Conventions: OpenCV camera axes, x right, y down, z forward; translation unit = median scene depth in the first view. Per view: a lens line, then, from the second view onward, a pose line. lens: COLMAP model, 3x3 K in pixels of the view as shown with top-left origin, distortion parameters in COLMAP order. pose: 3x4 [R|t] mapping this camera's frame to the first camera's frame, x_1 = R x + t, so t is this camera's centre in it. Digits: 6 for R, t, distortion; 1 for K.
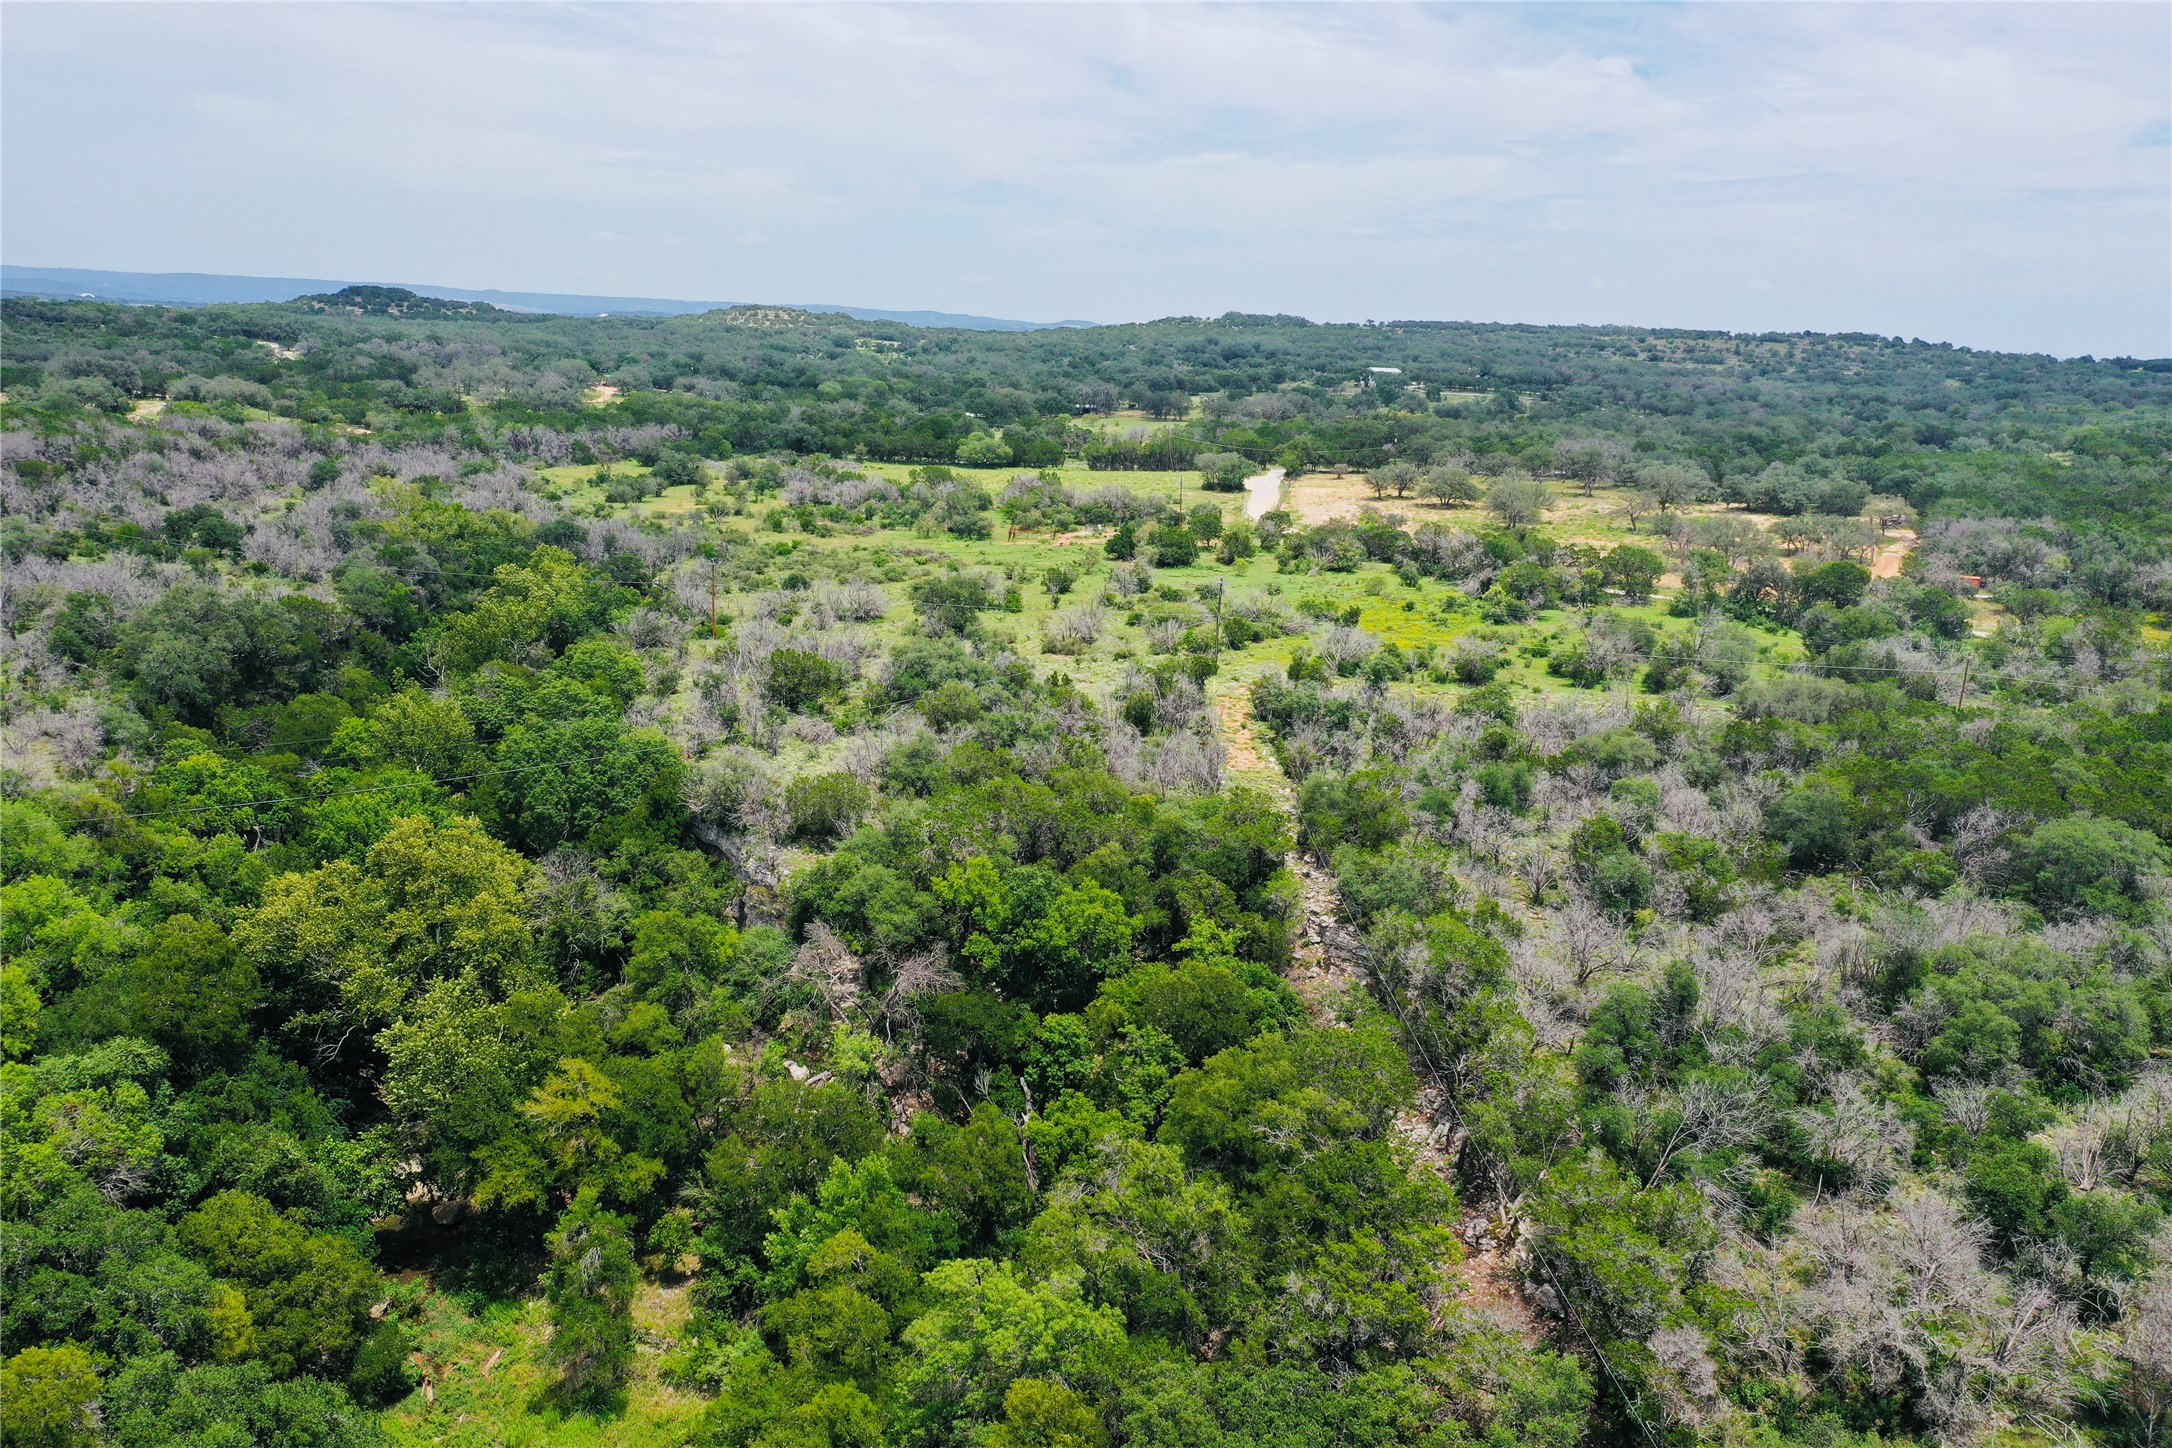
lens RADIAL K [[1689.9, 0, 1079.8], [0, 1689.9, 751.7], [0, 0, 1]] dist [-0.005011, -0.007670]
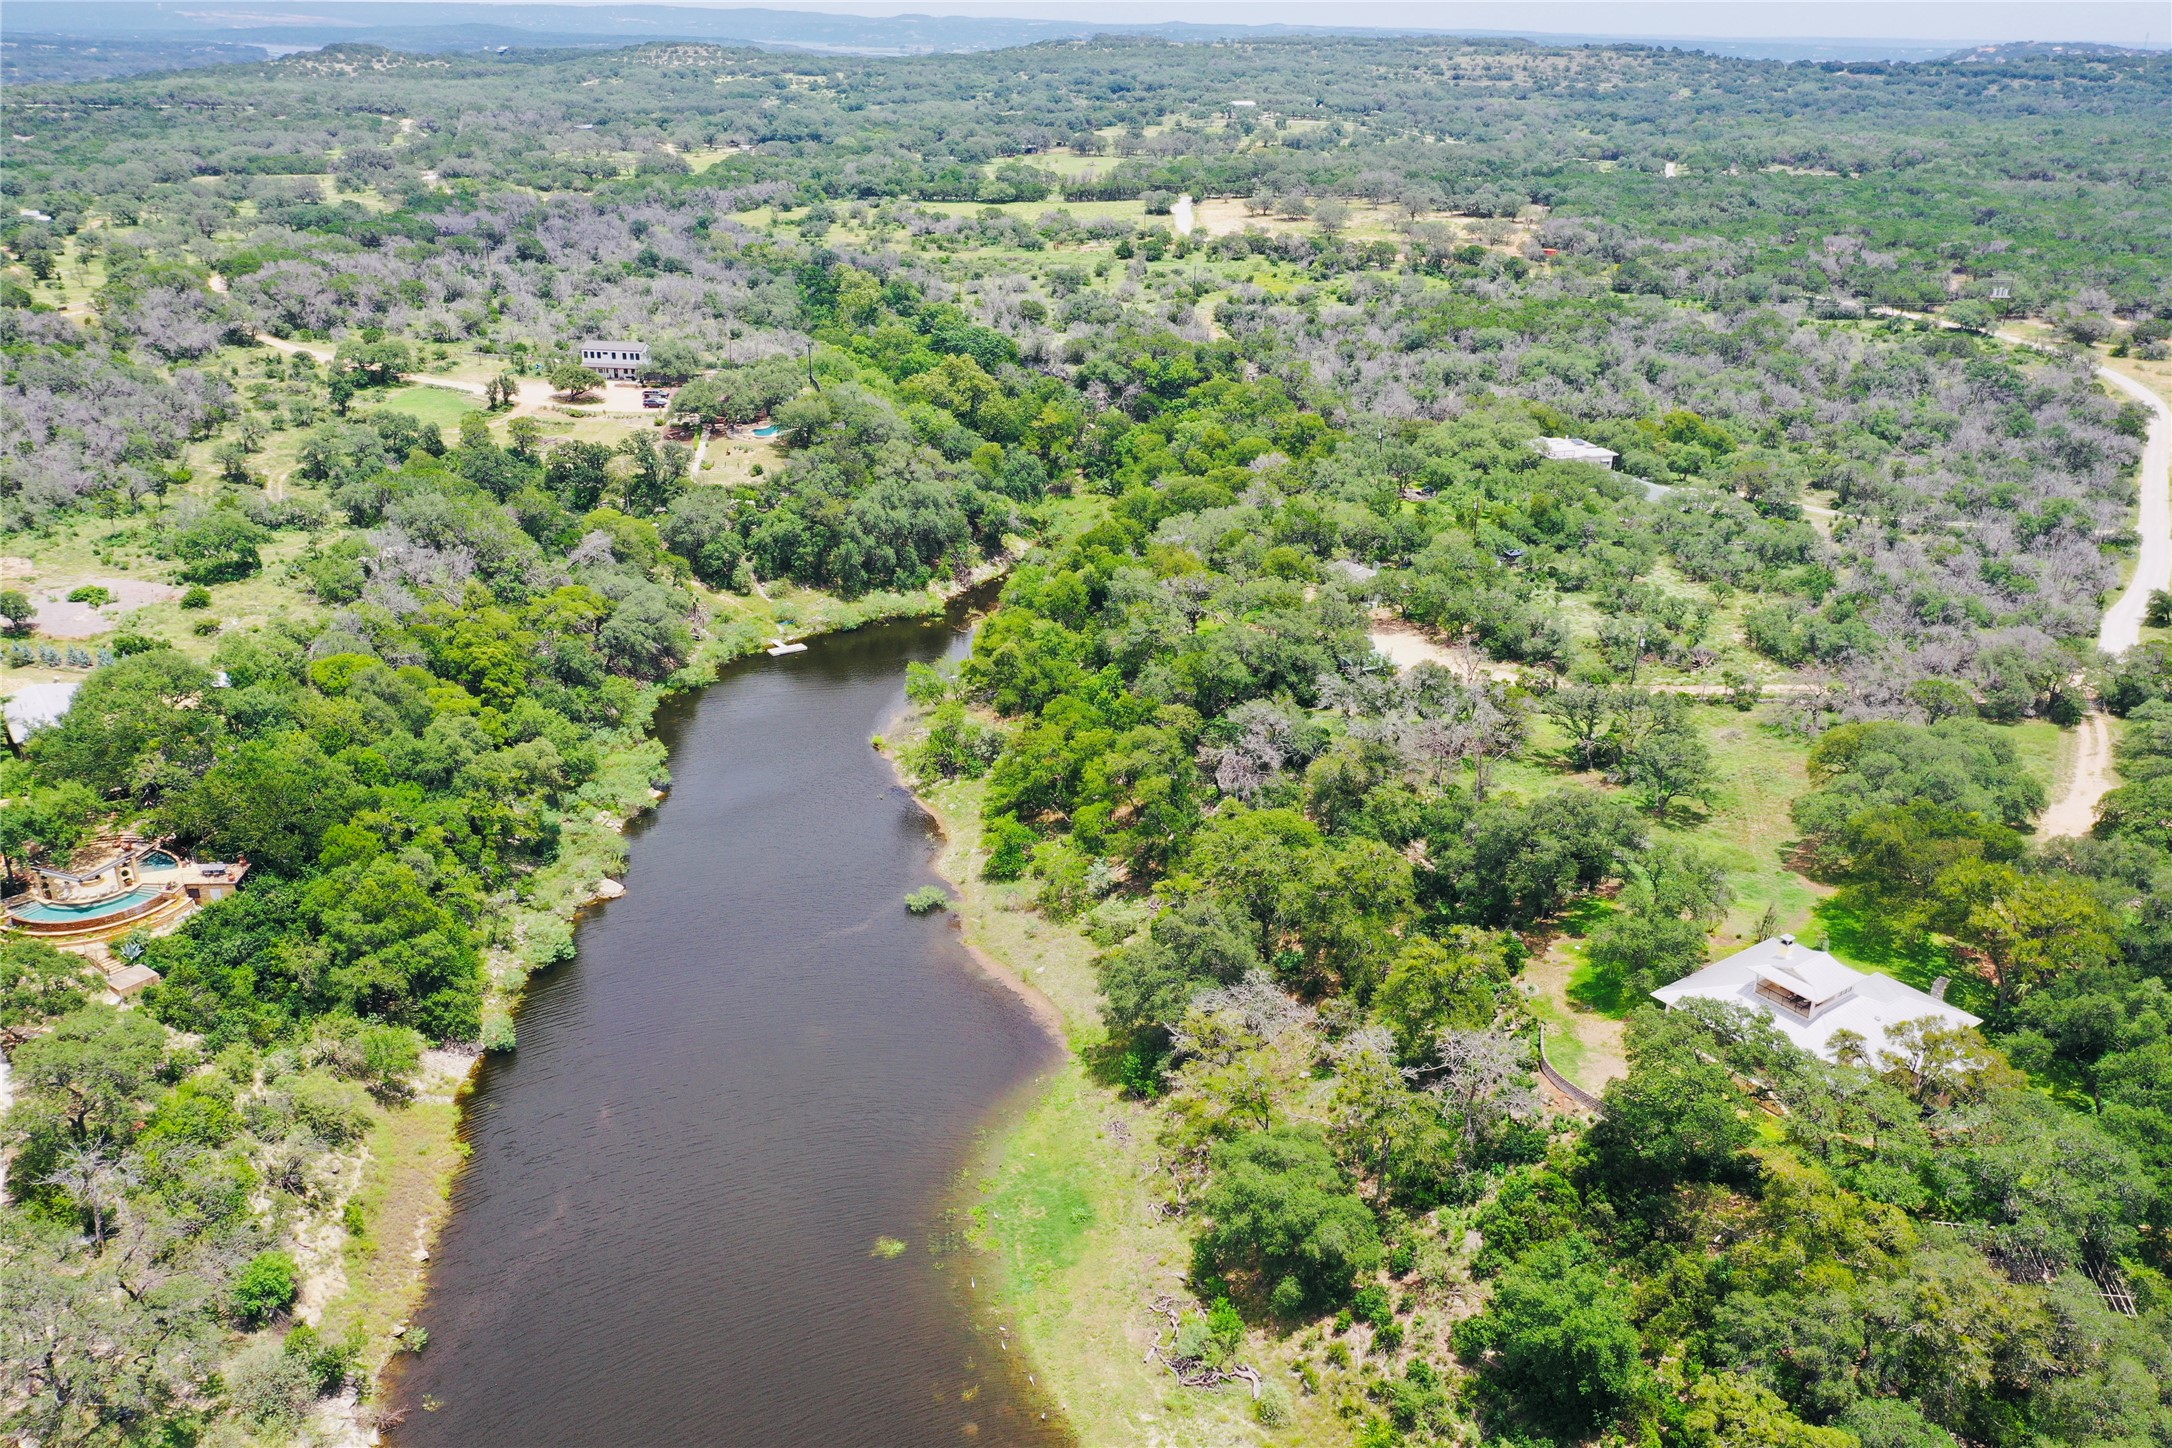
lens RADIAL K [[1703.6, 0, 1080.4], [0, 1703.6, 718.7], [0, 0, 1]] dist [-0.011179, -0.002632]
pose [[0.995137, -0.062042, 0.076499, -0.176008], [0.050141, 0.987608, 0.148712, 0.096188], [-0.084778, -0.144153, 0.985917, -0.834446]]
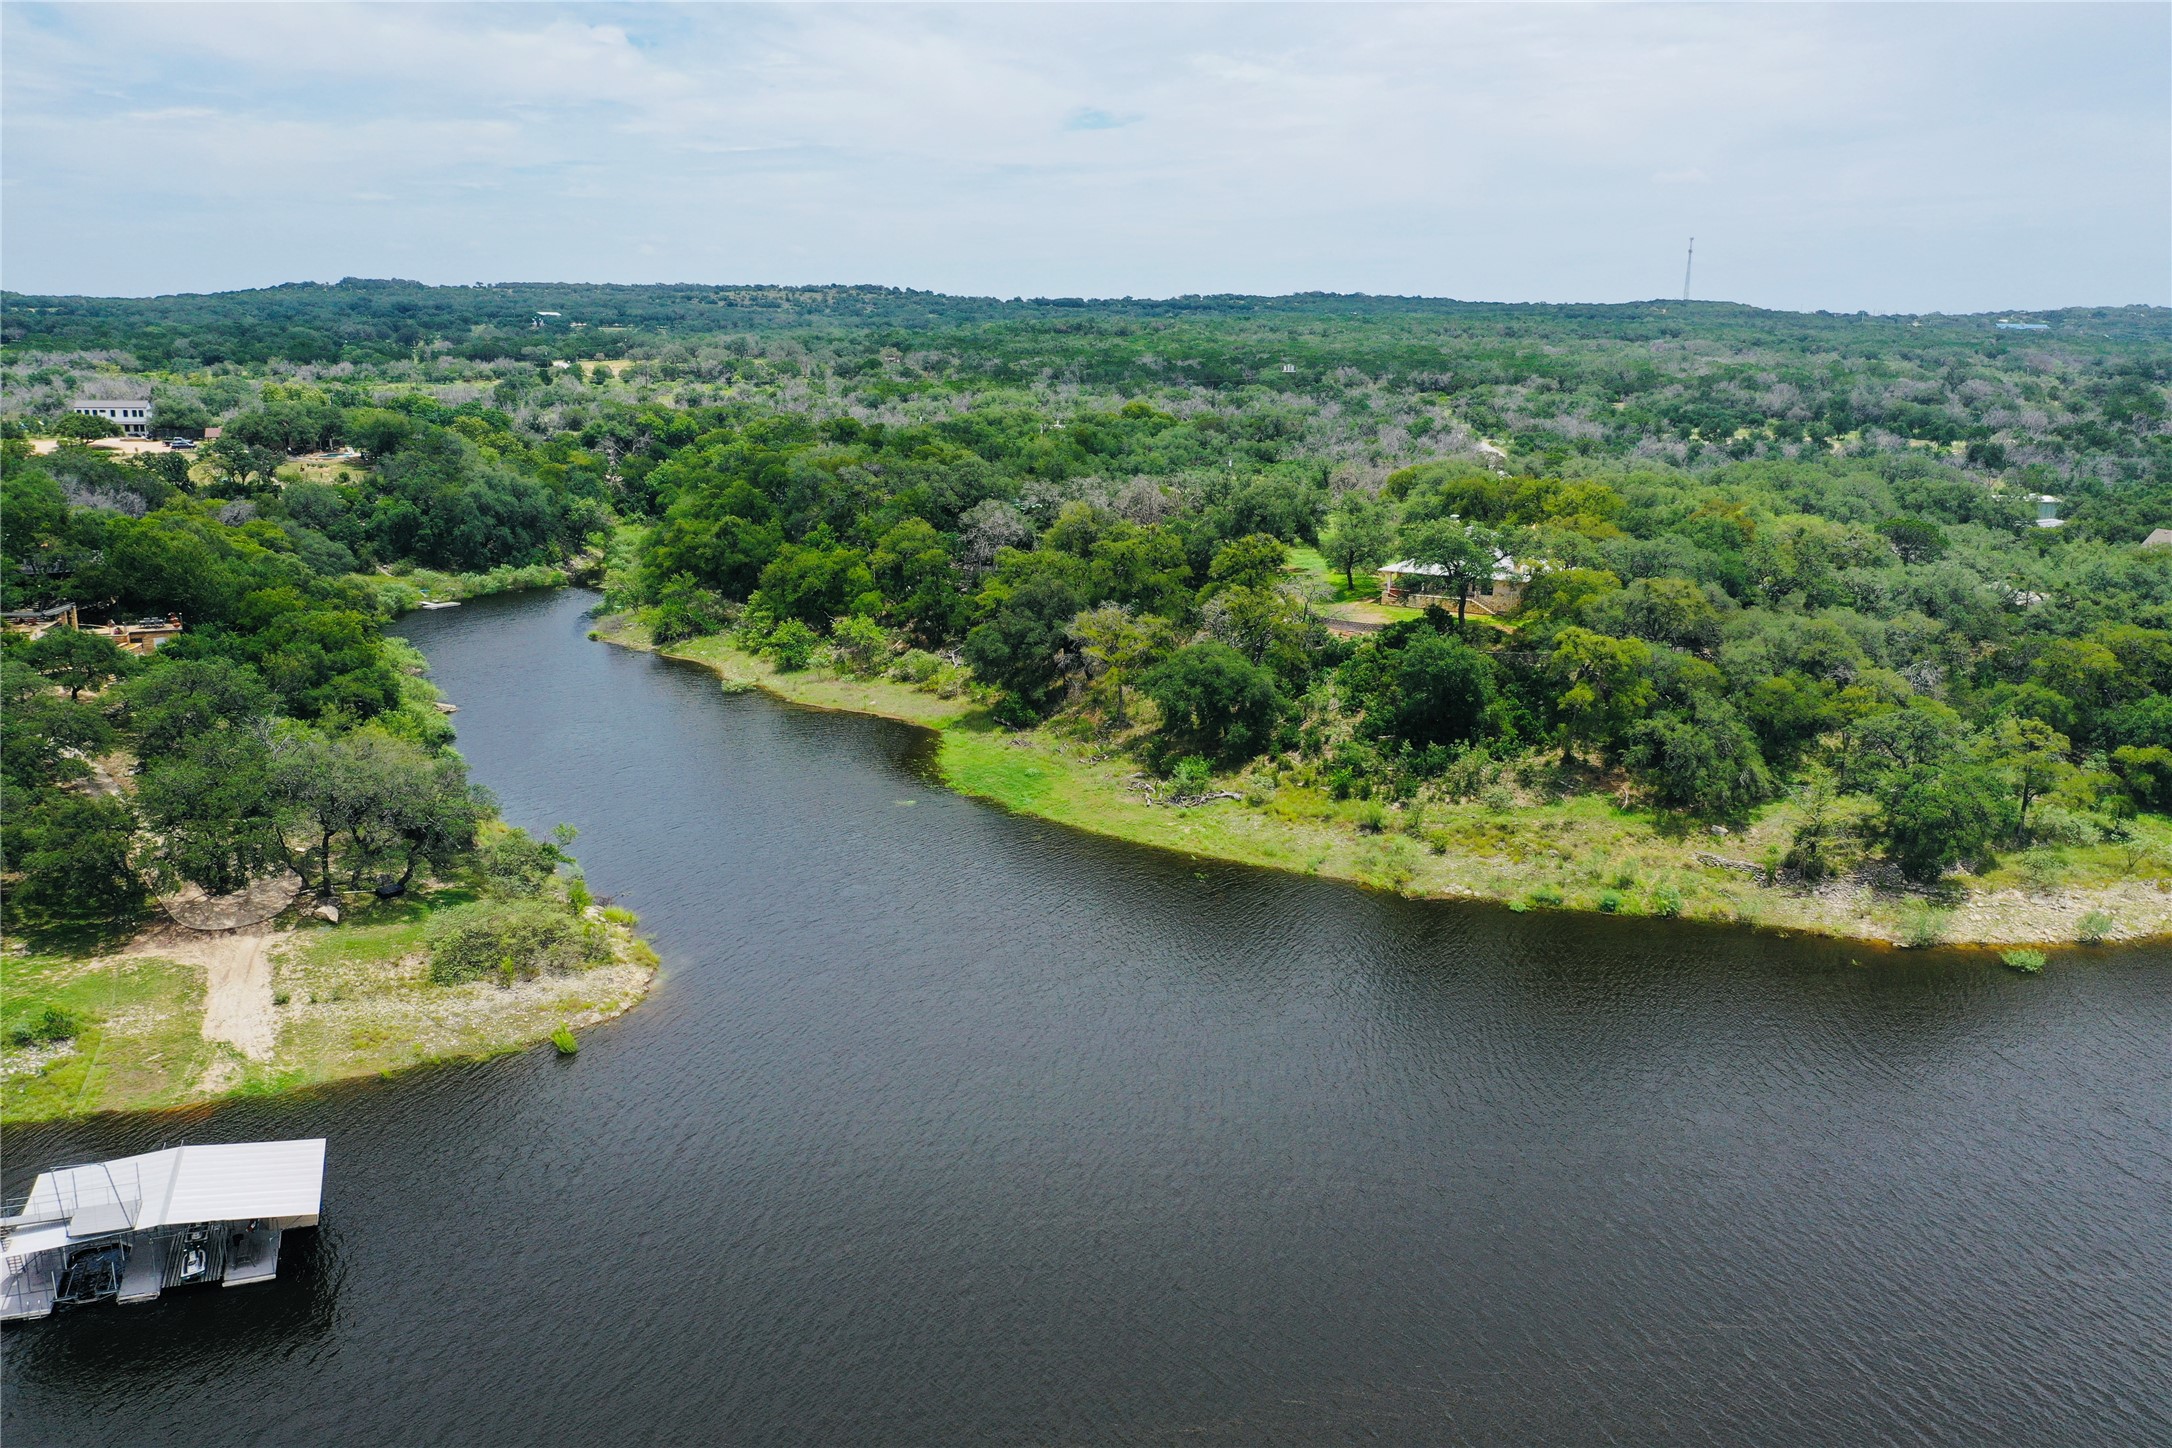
lens RADIAL K [[1689.9, 0, 1079.8], [0, 1689.9, 751.7], [0, 0, 1]] dist [-0.005011, -0.007670]
pose [[0.857673, -0.150370, 0.491717, -0.419398], [0.141714, 0.988375, 0.055067, 0.259053], [-0.494281, 0.022454, 0.869012, -0.915670]]
